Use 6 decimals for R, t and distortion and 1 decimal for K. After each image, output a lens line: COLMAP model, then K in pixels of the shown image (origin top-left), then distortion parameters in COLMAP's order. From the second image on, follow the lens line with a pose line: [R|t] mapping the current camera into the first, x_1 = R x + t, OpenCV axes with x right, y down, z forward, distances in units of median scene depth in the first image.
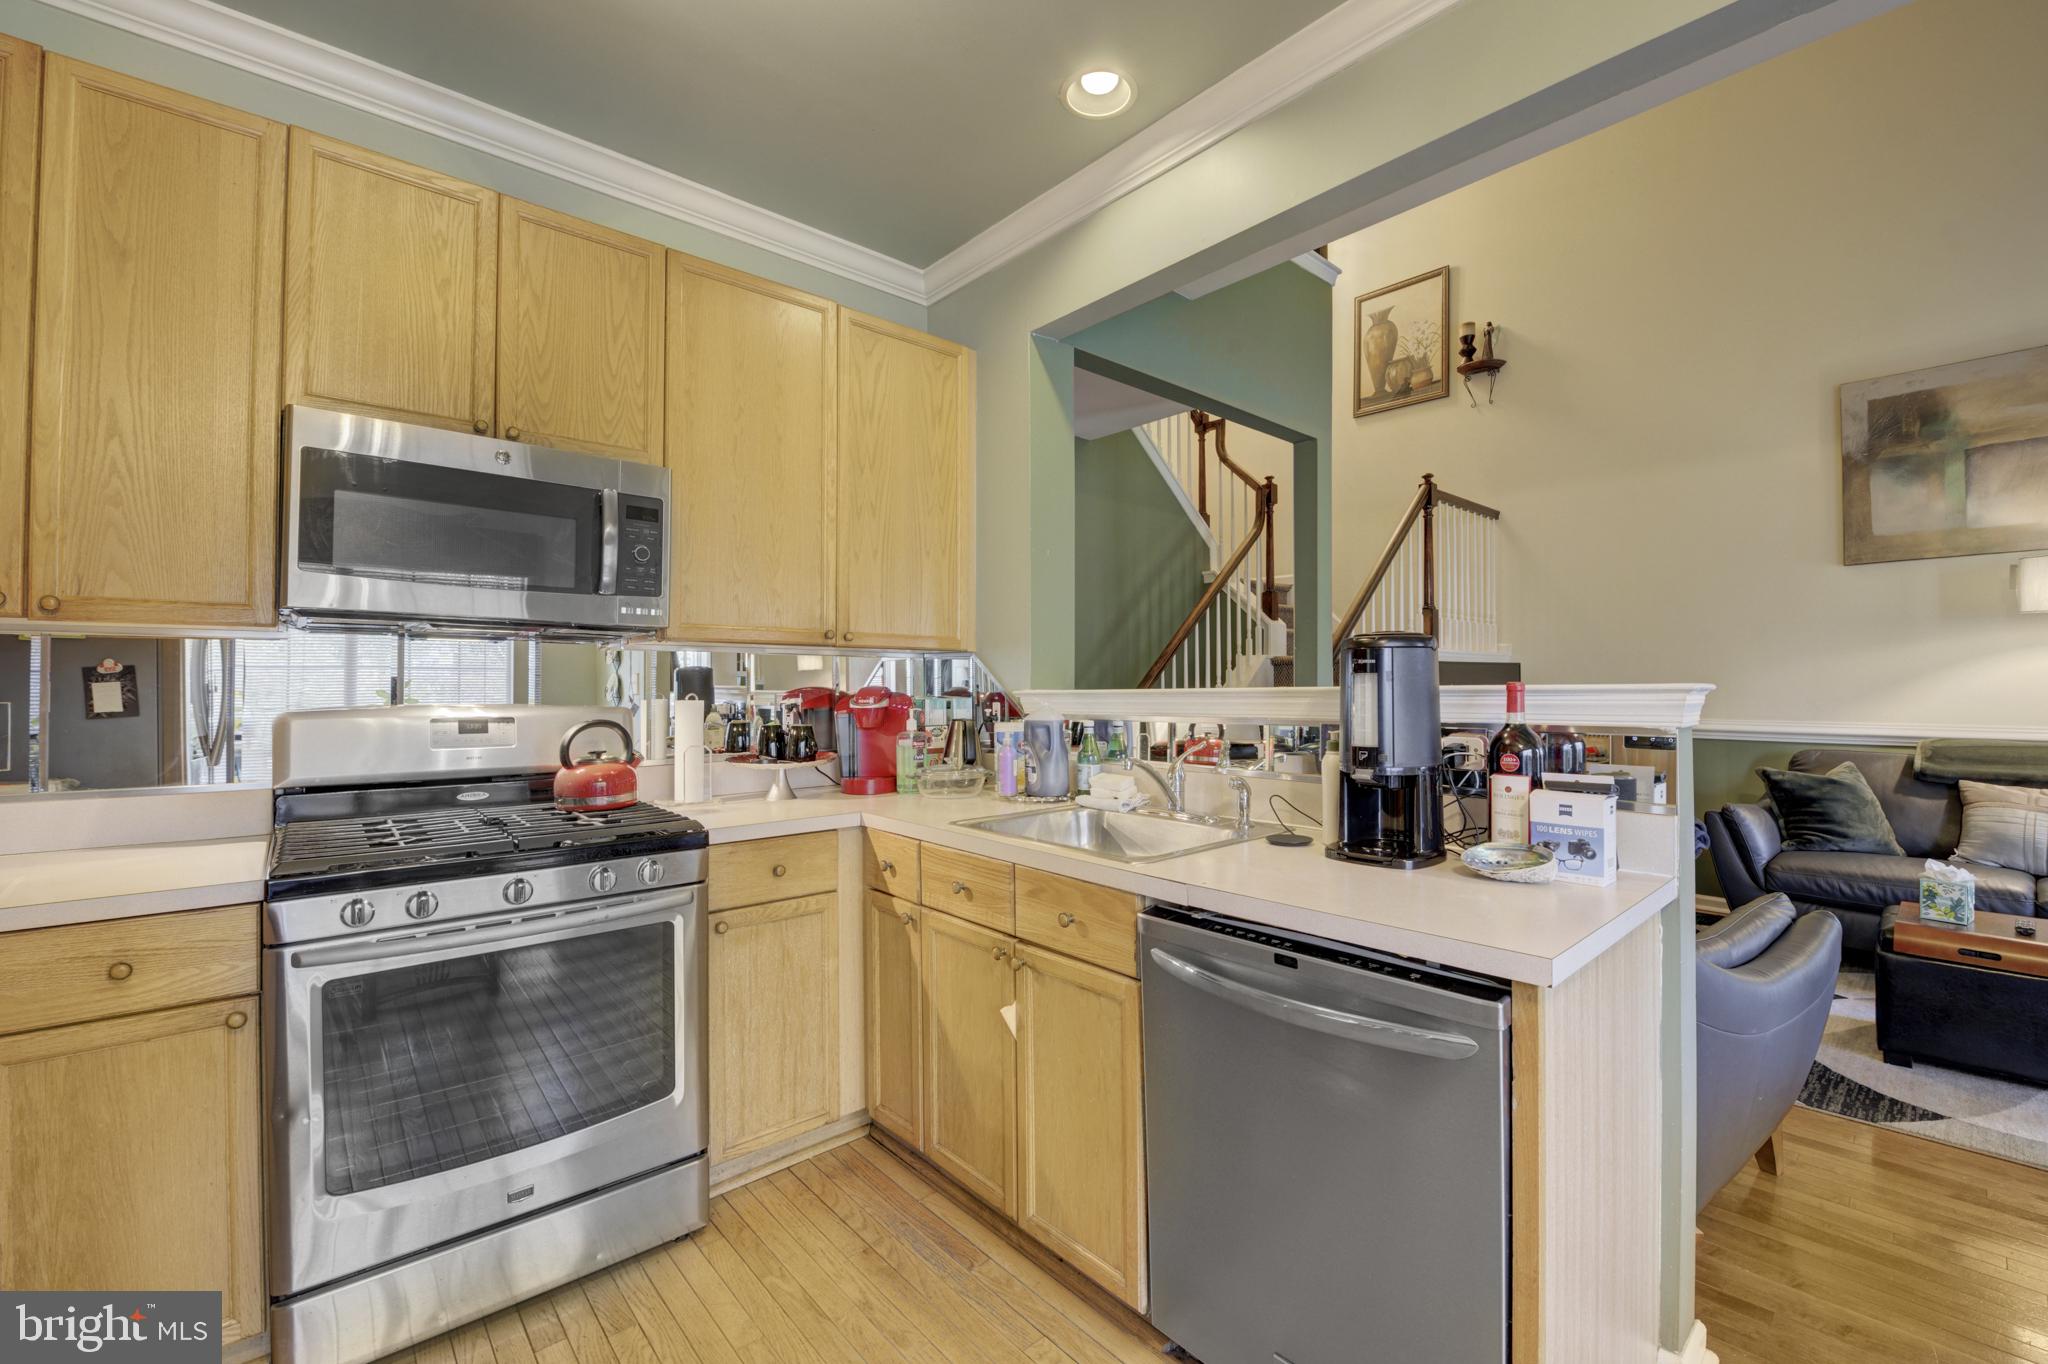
lens RADIAL K [[817.6, 0, 1024.0], [0, 817.6, 682.0], [0, 0, 1]] dist [-0.000621, -0.000057]
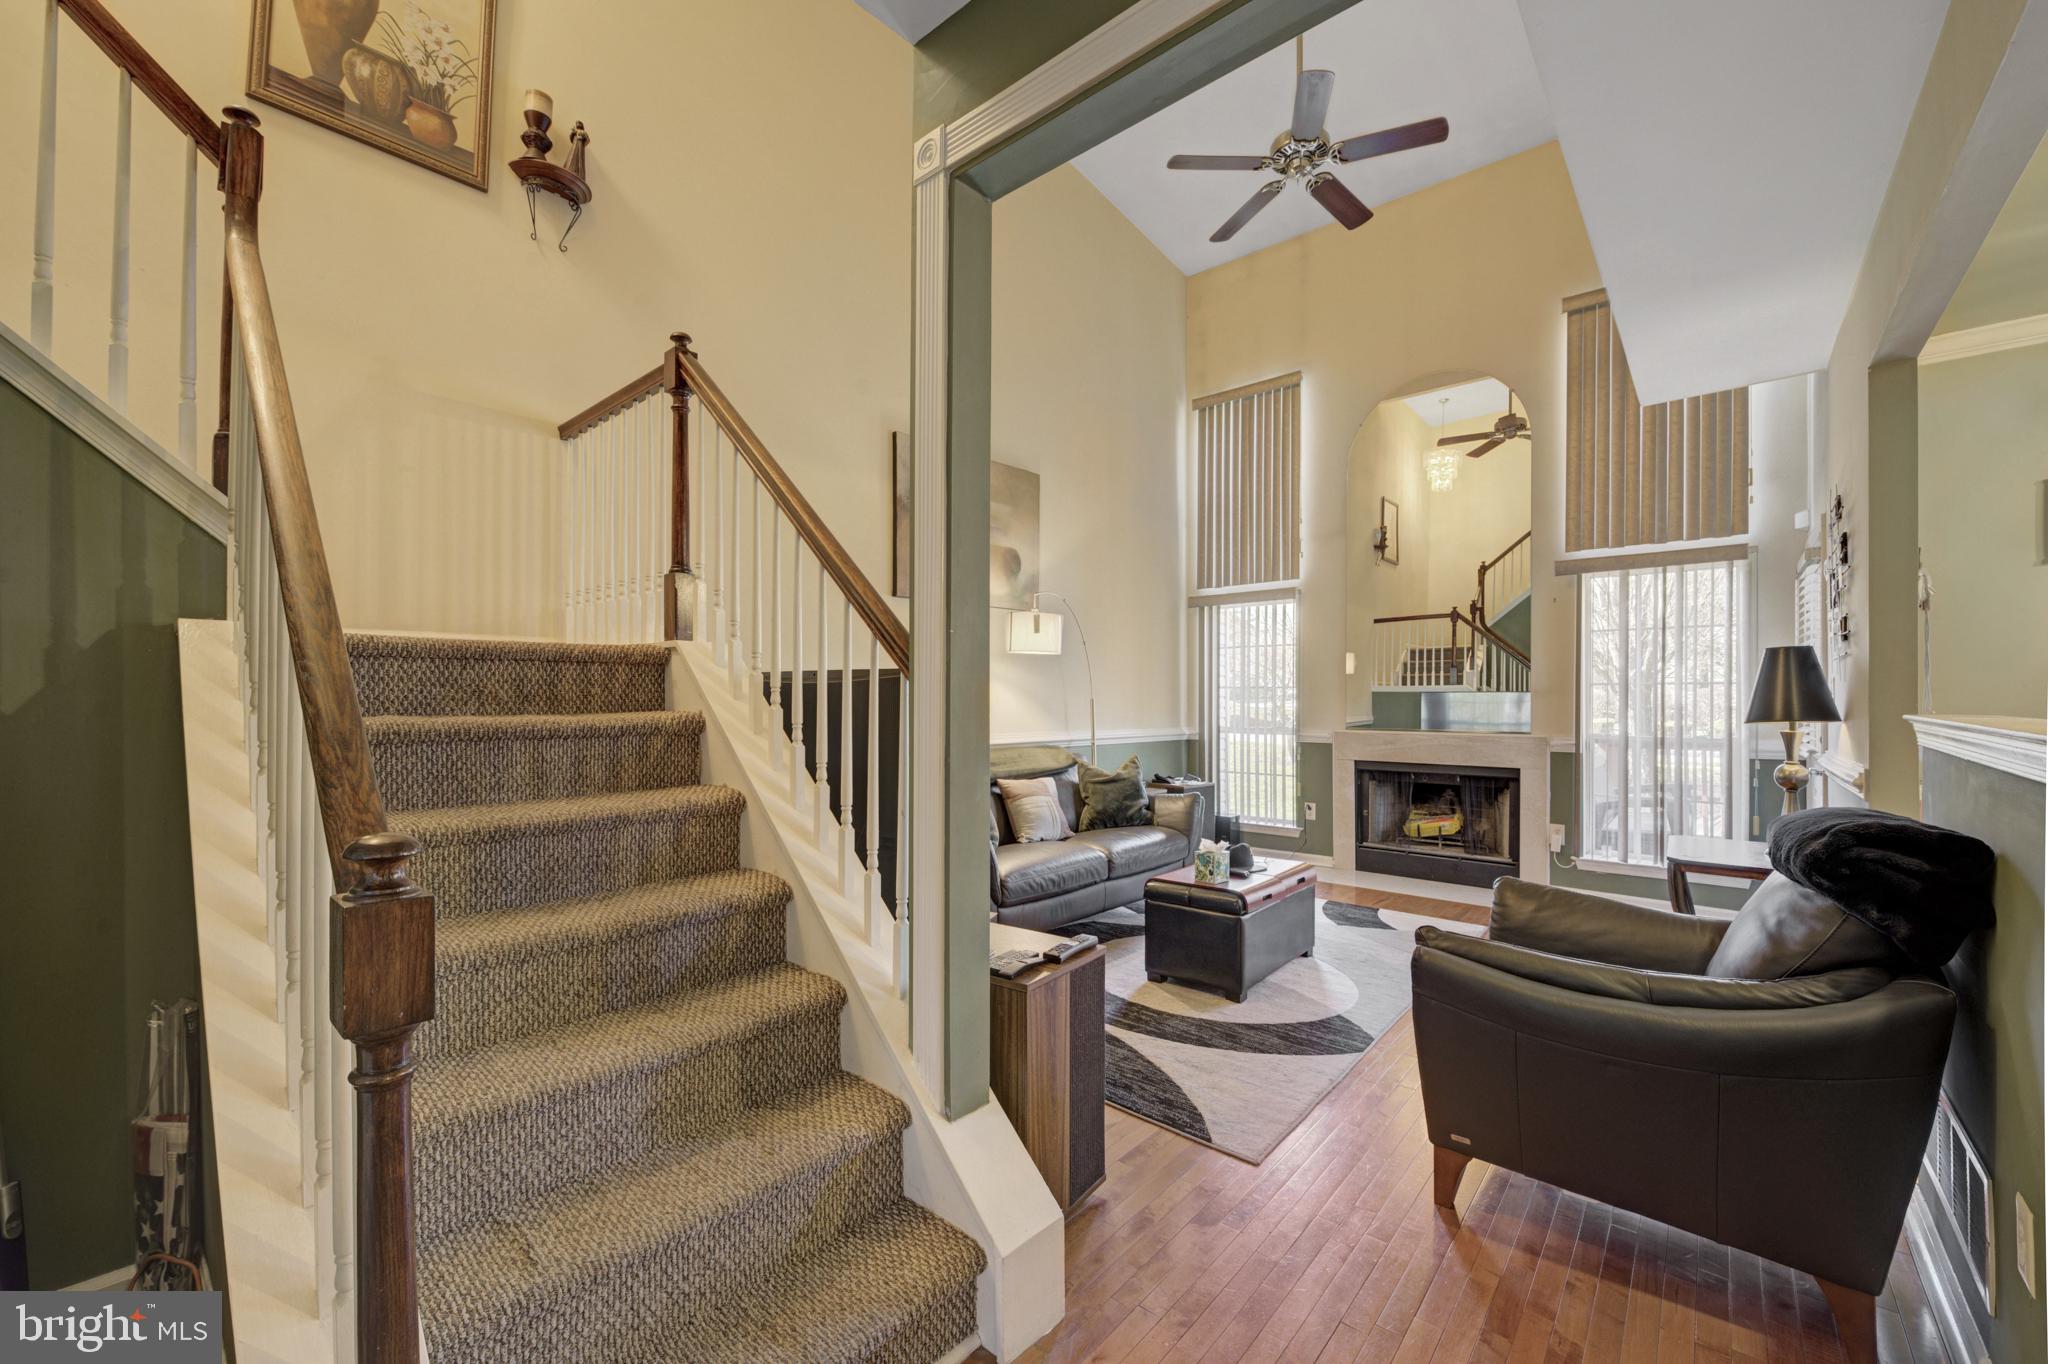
lens RADIAL K [[817.6, 0, 1024.0], [0, 817.6, 682.0], [0, 0, 1]] dist [-0.000621, -0.000057]
pose [[-0.116017, 0.018408, 0.993077, -0.082675], [-0.005056, 0.999804, -0.019124, -0.001603], [-0.993234, -0.007240, -0.115901, 0.709211]]
